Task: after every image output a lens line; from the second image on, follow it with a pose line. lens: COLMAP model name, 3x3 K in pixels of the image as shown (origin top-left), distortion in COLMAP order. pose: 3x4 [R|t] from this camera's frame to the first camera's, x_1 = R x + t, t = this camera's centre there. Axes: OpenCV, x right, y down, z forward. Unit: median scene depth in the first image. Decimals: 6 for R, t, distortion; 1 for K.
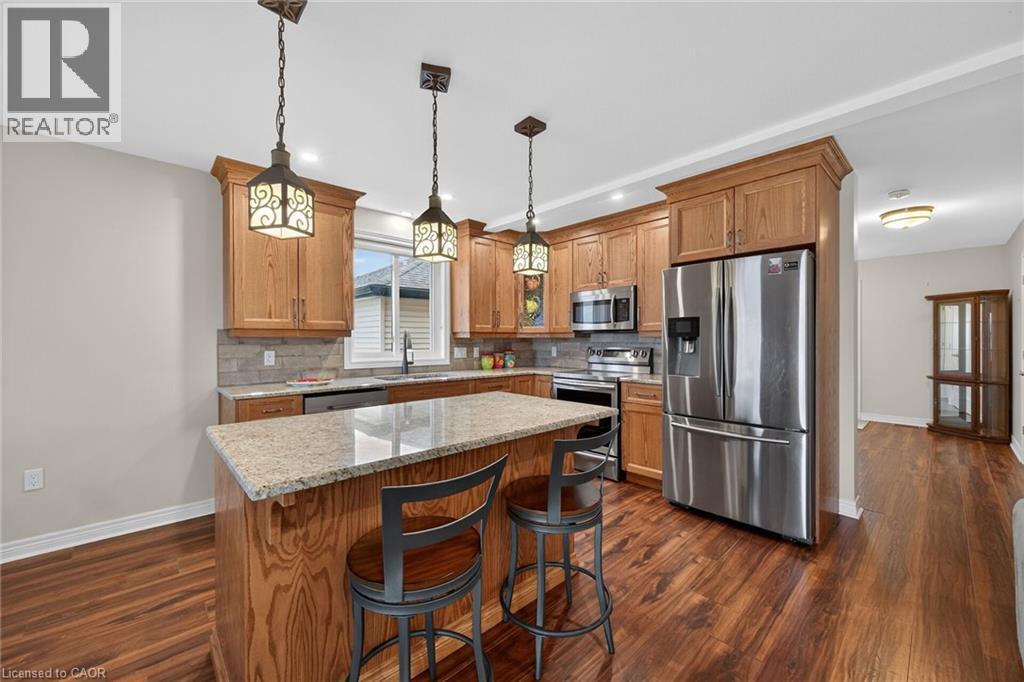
lens RADIAL K [[419.1, 0, 485.3], [0, 419.1, 338.9], [0, 0, 1]] dist [0.000273, -0.000075]
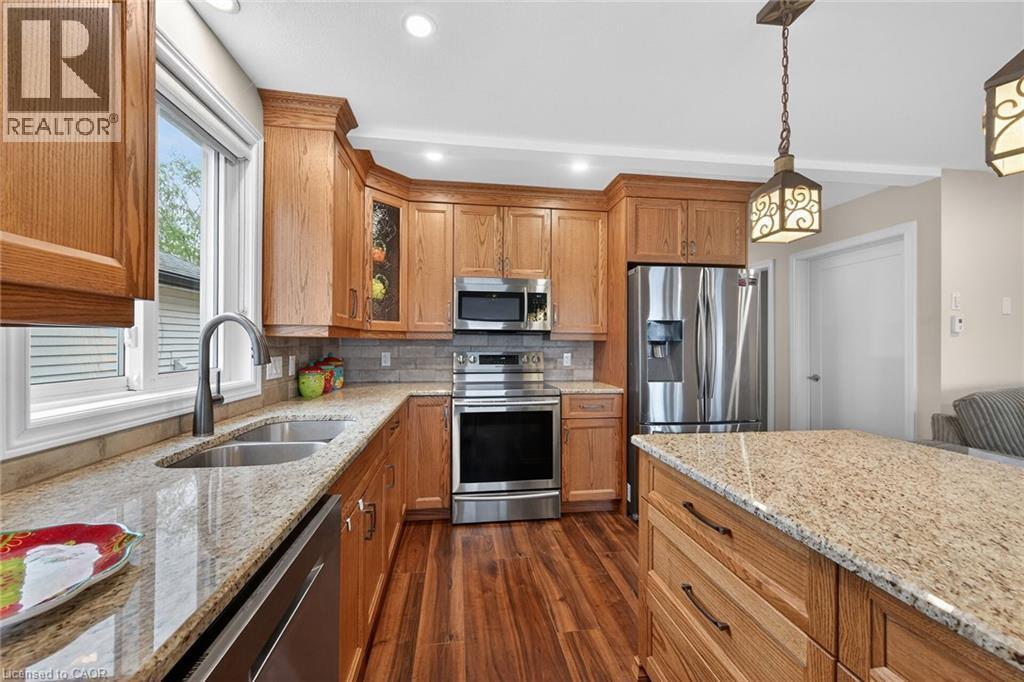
lens RADIAL K [[423.9, 0, 526.1], [0, 423.9, 340.2], [0, 0, 1]] dist [0.022573, 0.000006]
pose [[0.505548, 0.012276, 0.862711, -0.415495], [-0.009457, 0.999918, -0.008686, 0.004477], [-0.862746, -0.003767, 0.505623, 0.622924]]
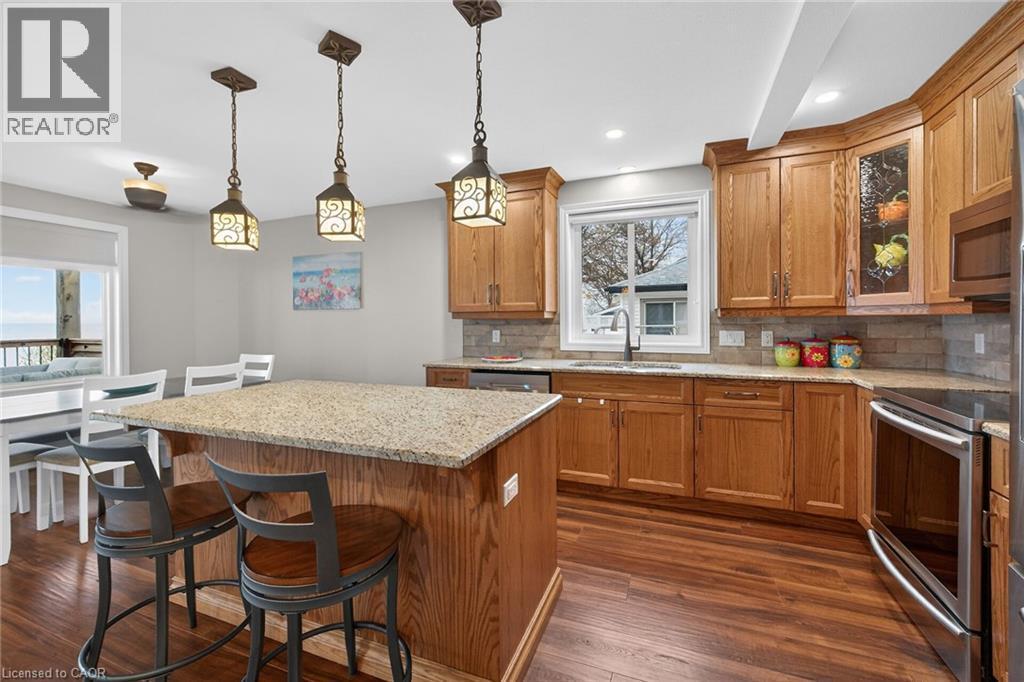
lens RADIAL K [[396.8, 0, 492.1], [0, 396.8, 320.9], [0, 0, 1]] dist [0.020103, -0.000084]
pose [[0.459430, 0.000897, -0.888213, 0.426672], [0.009684, 0.999935, 0.006019, -0.003685], [0.888161, -0.011366, 0.459392, 0.436485]]
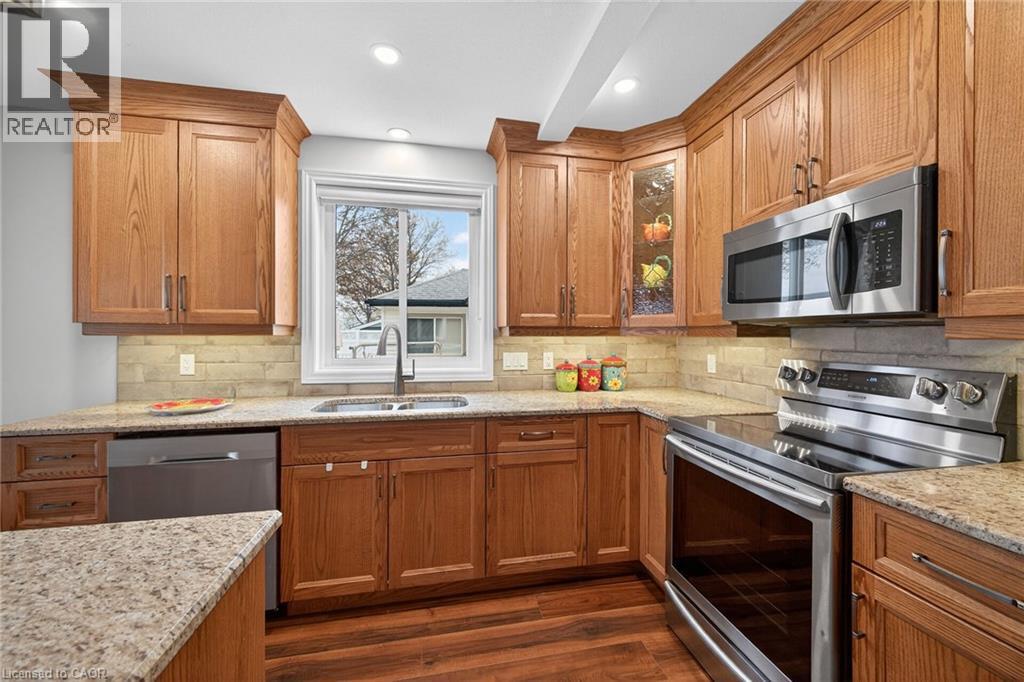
lens RADIAL K [[407.3, 0, 480.9], [0, 407.3, 334.9], [0, 0, 1]] dist [0.001487, 0.000038]
pose [[0.859664, 0.005480, -0.510831, 0.238590], [-0.002452, 0.999975, 0.006601, -0.009192], [0.510854, -0.004422, 0.859656, 0.602852]]
